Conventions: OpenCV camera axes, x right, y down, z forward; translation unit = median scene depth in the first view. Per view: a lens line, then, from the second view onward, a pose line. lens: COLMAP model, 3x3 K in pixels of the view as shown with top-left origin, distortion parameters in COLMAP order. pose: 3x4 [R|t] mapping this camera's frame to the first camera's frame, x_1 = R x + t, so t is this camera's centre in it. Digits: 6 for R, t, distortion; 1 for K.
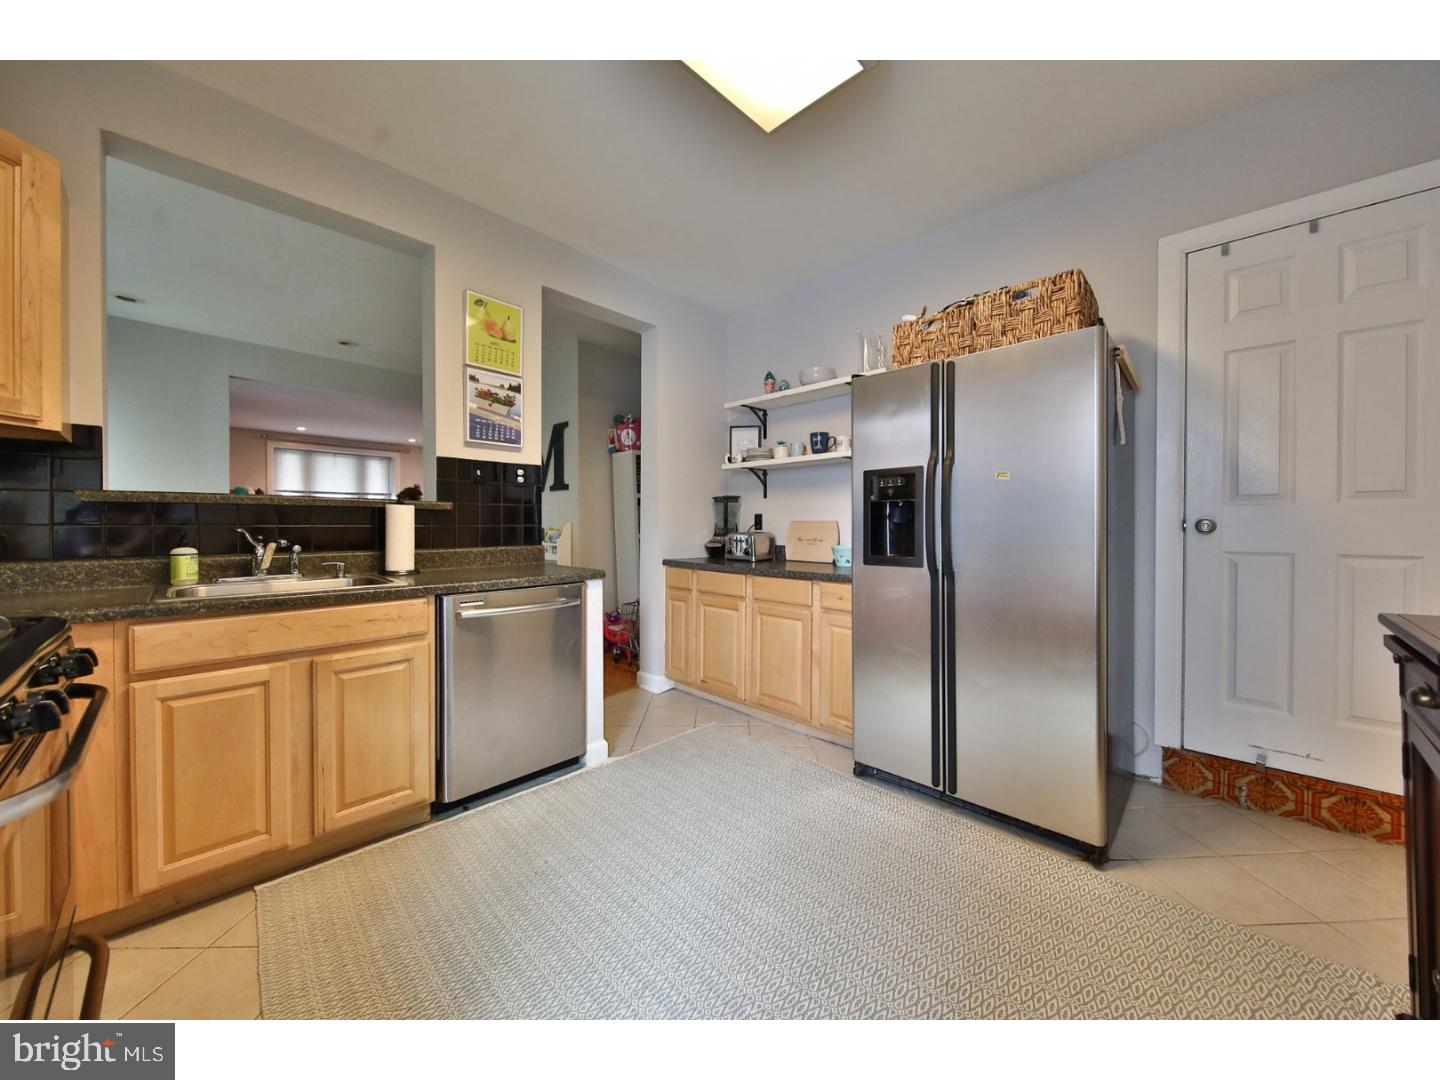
lens RADIAL K [[528.6, 0, 723.0], [0, 528.6, 531.0], [0, 0, 1]] dist [0.013570, 0.000056]
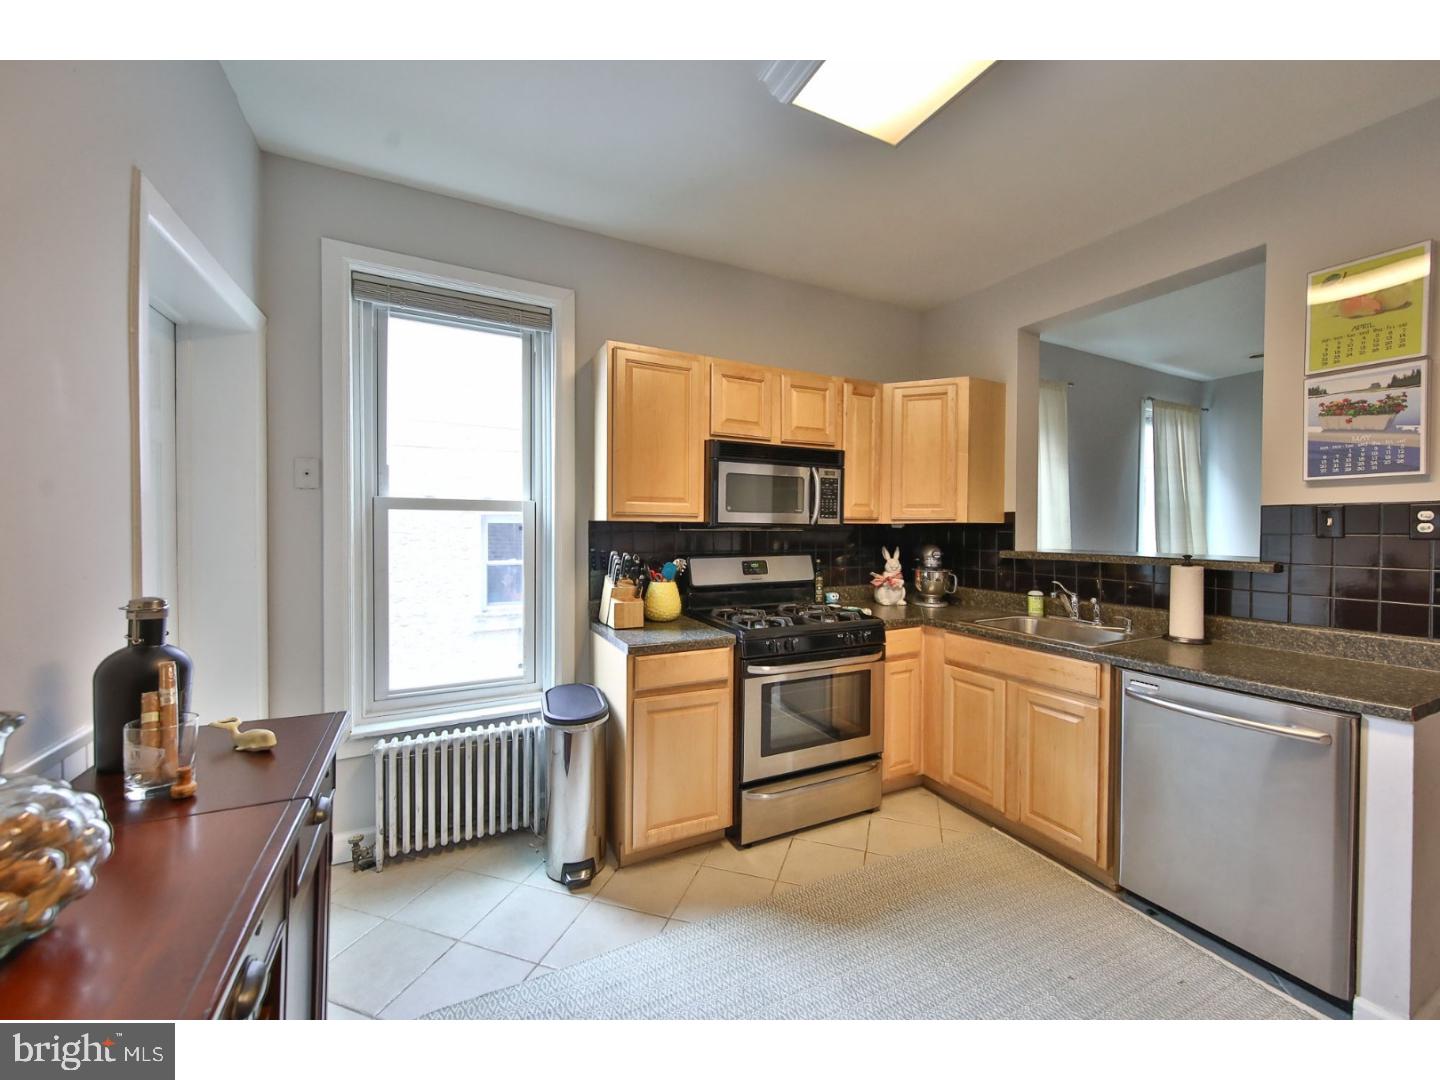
lens RADIAL K [[565.5, 0, 731.3], [0, 565.5, 534.2], [0, 0, 1]] dist [0.002103, -0.000652]
pose [[-0.320486, 0.007191, -0.947226, 0.507765], [-0.017199, 0.999762, 0.013409, -0.091419], [0.947097, 0.020588, -0.320286, 0.498041]]
